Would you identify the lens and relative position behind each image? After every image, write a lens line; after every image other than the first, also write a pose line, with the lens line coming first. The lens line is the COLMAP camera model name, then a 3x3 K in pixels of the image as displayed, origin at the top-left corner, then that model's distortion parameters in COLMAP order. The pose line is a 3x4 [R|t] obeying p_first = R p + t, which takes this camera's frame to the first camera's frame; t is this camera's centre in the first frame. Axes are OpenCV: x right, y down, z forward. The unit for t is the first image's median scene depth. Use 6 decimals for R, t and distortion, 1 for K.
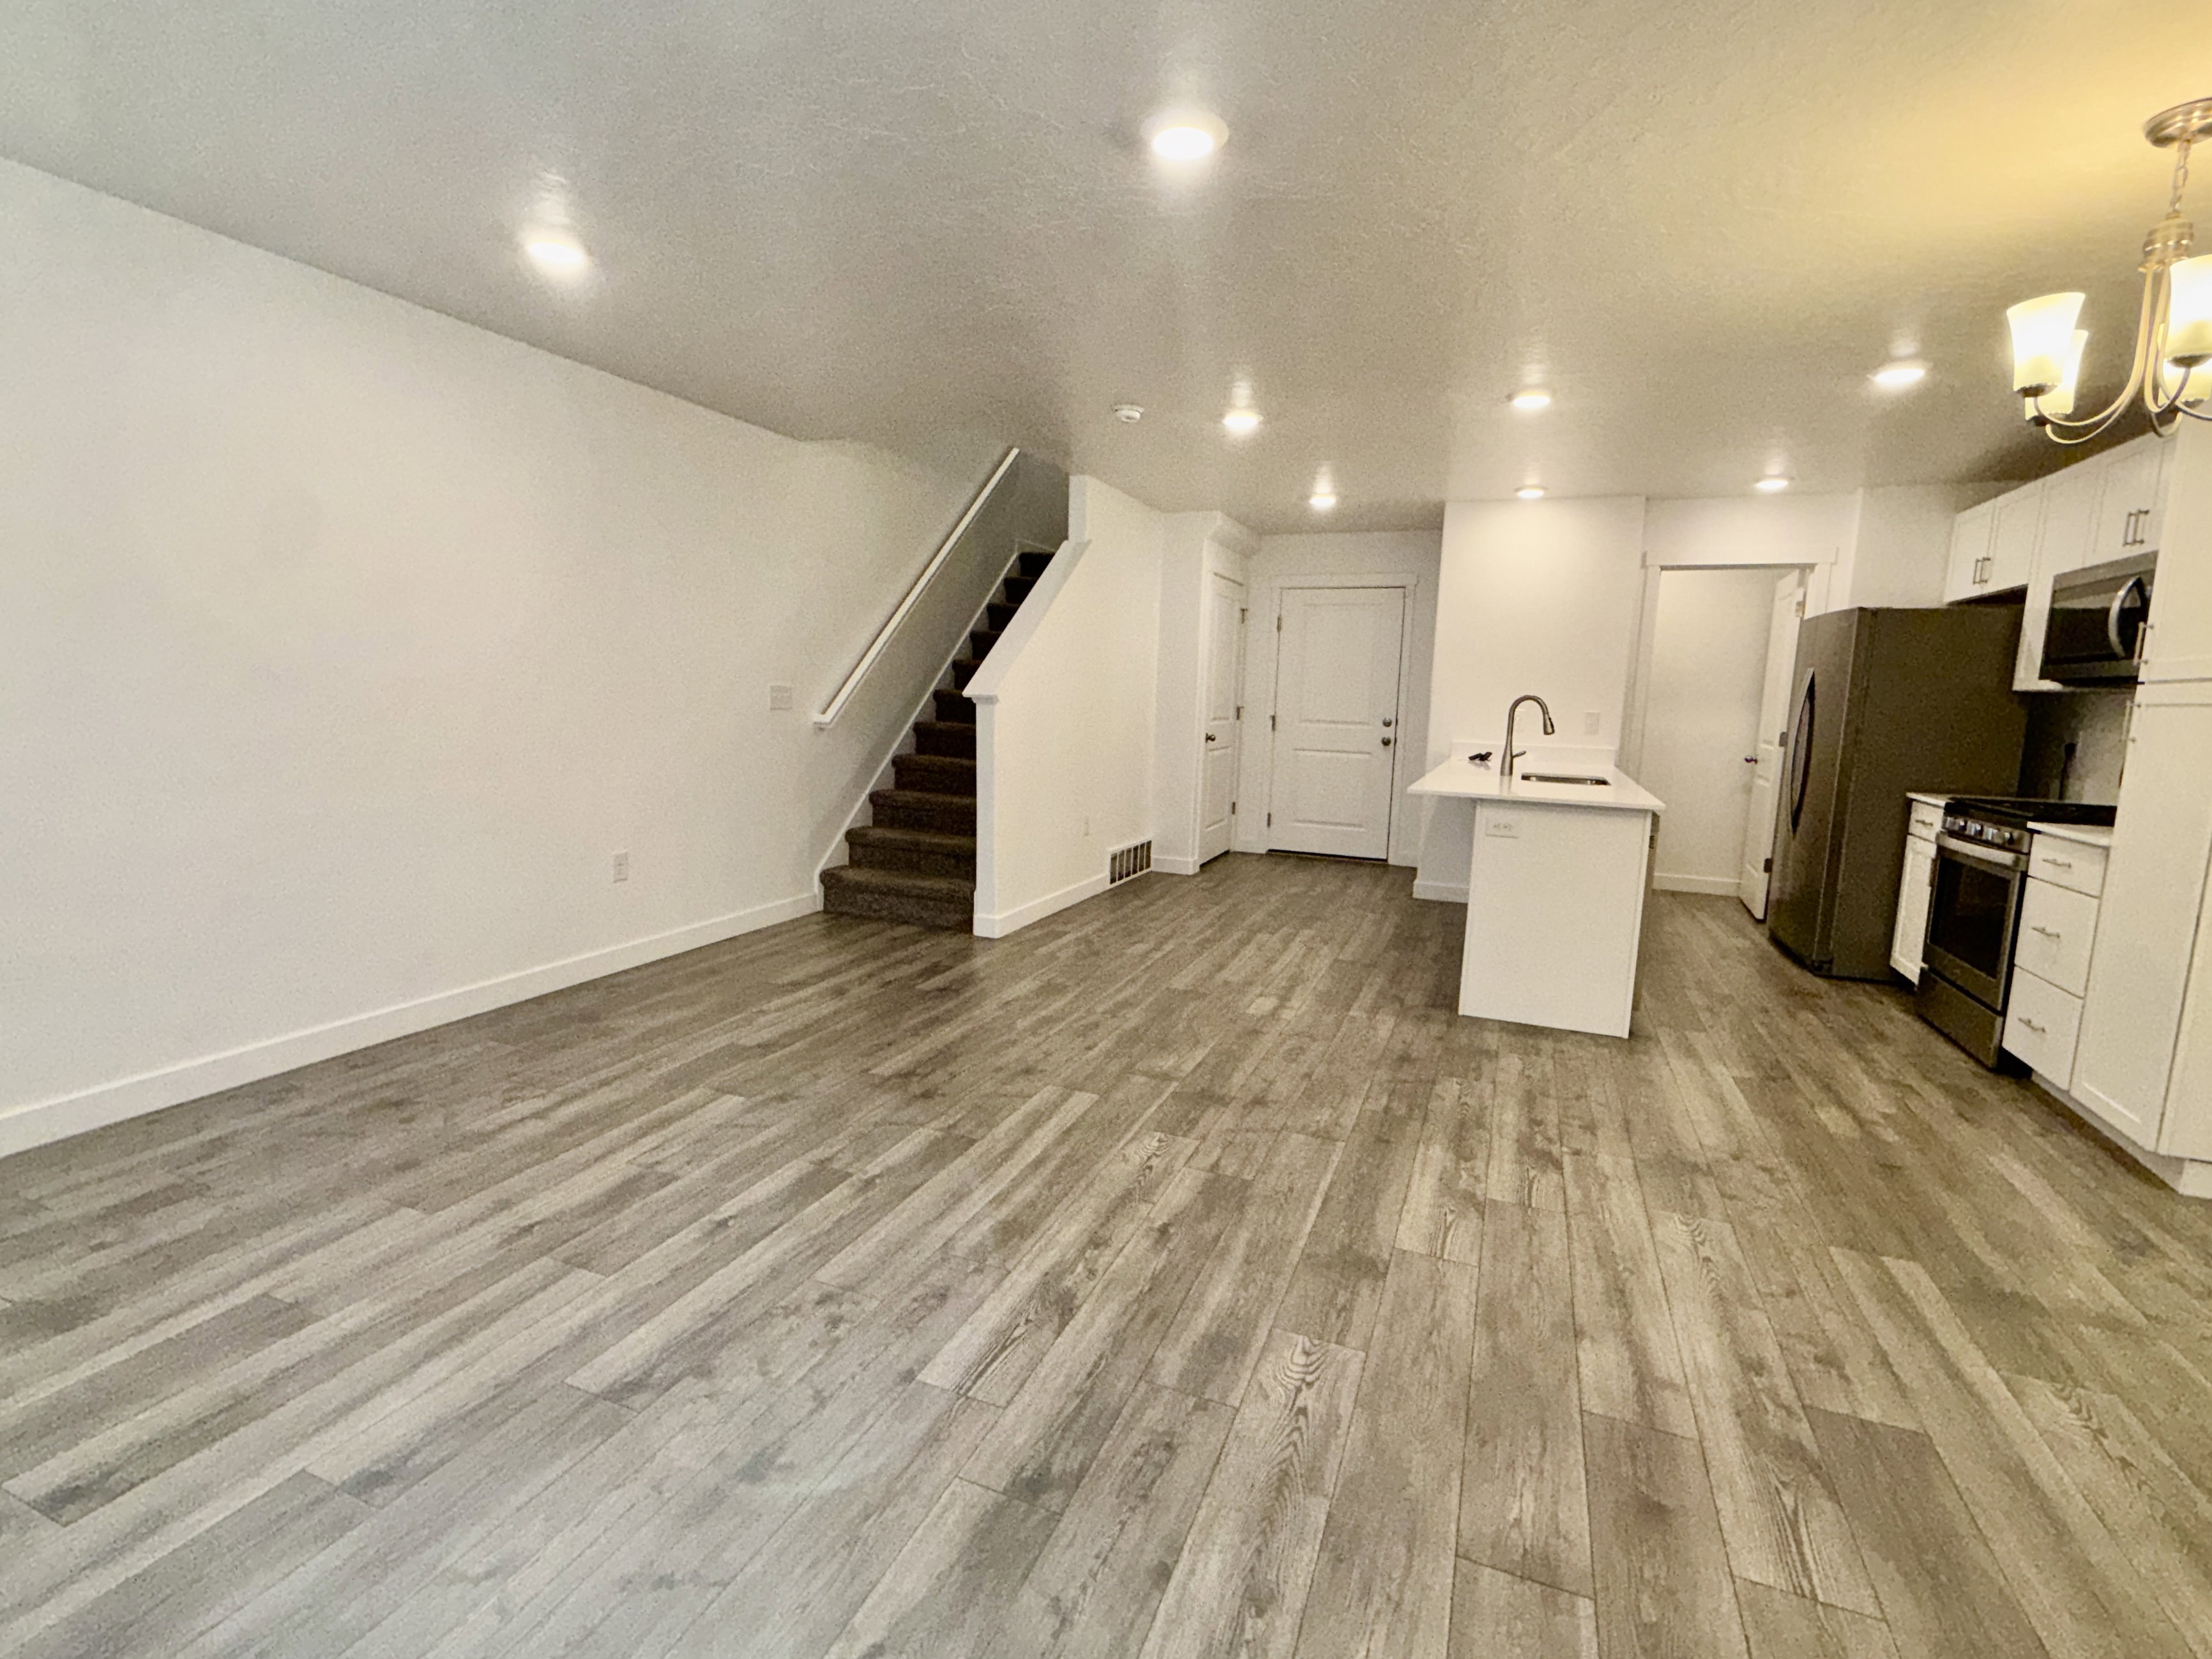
lens RADIAL K [[1021.4, 0, 1101.5], [0, 1021.4, 829.3], [0, 0, 1]] dist [0.001391, 0.000537]
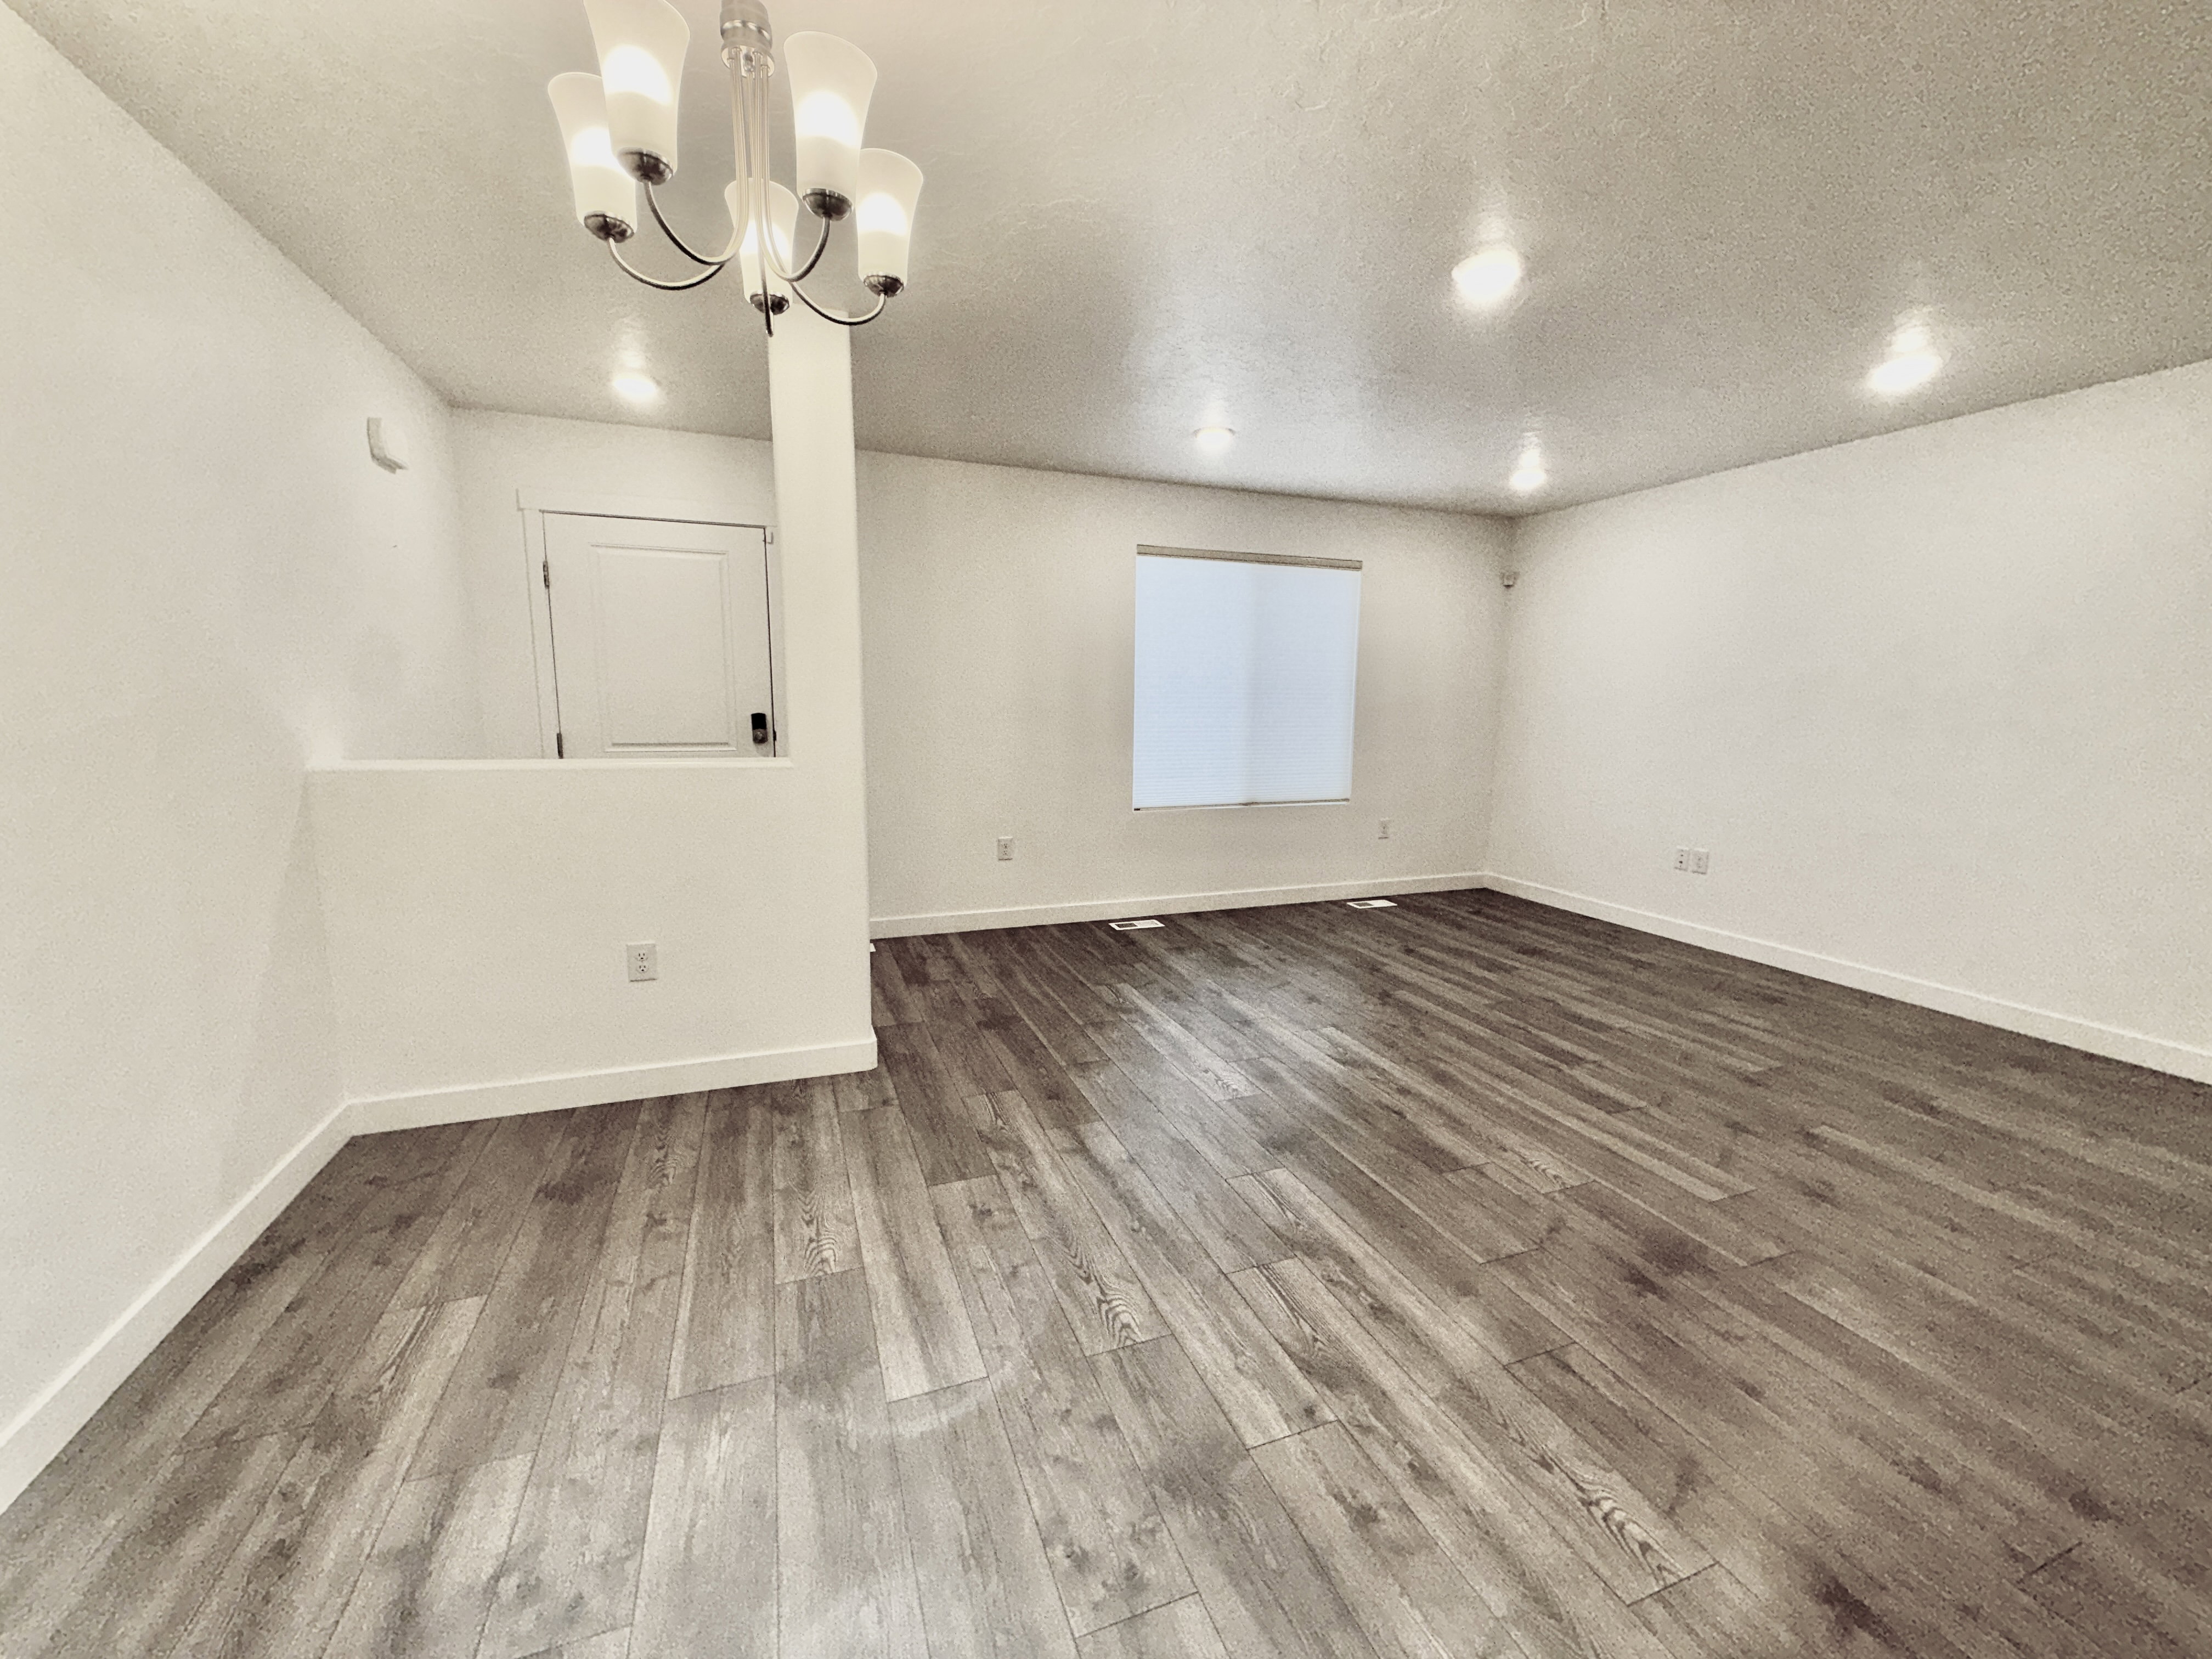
lens RADIAL K [[880.3, 0, 1100.3], [0, 880.3, 828.4], [0, 0, 1]] dist [0.000388, -0.000015]
pose [[-0.730241, 0.060599, -0.680497, 0.934013], [-0.128571, 0.966071, 0.224000, -0.143875], [0.670983, 0.251066, -0.697673, 1.232969]]
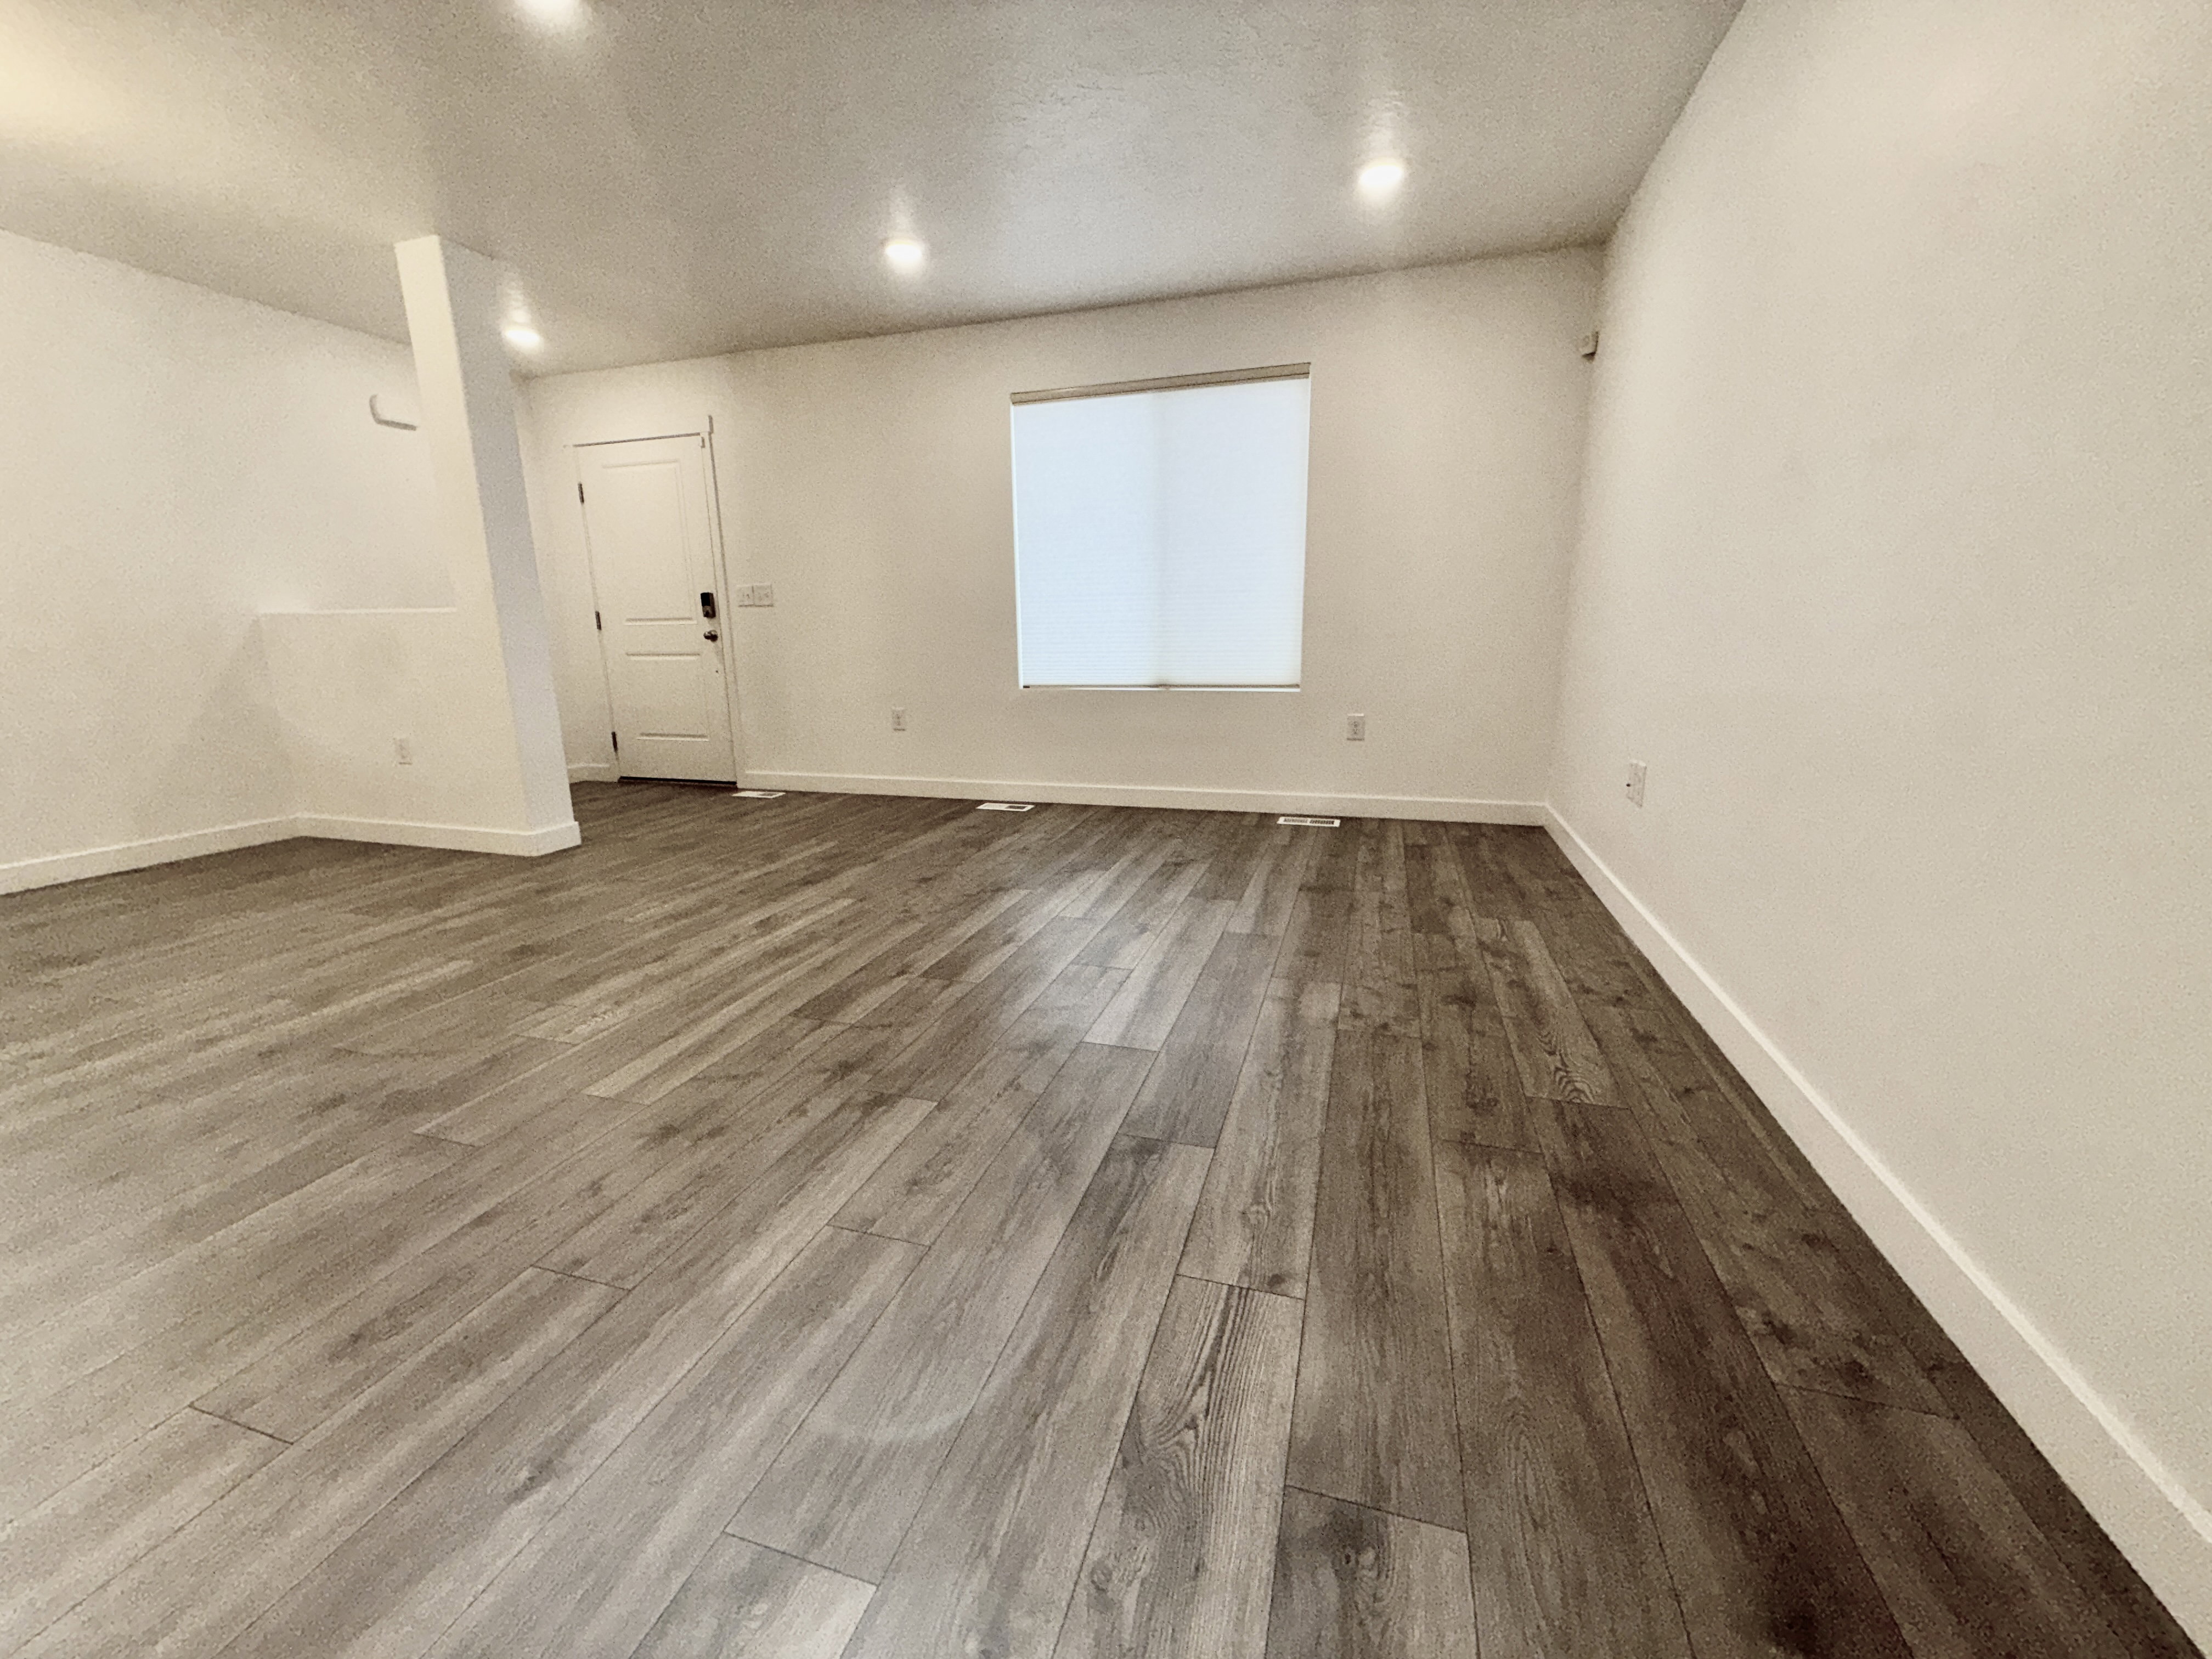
lens RADIAL K [[887.3, 0, 1101.2], [0, 887.3, 823.3], [0, 0, 1]] dist [-0.000861, -0.000135]
pose [[-0.995901, 0.000163, -0.090455, -0.326711], [-0.031130, 0.938292, 0.344439, -0.132134], [0.084929, 0.345843, -0.934441, 1.709258]]
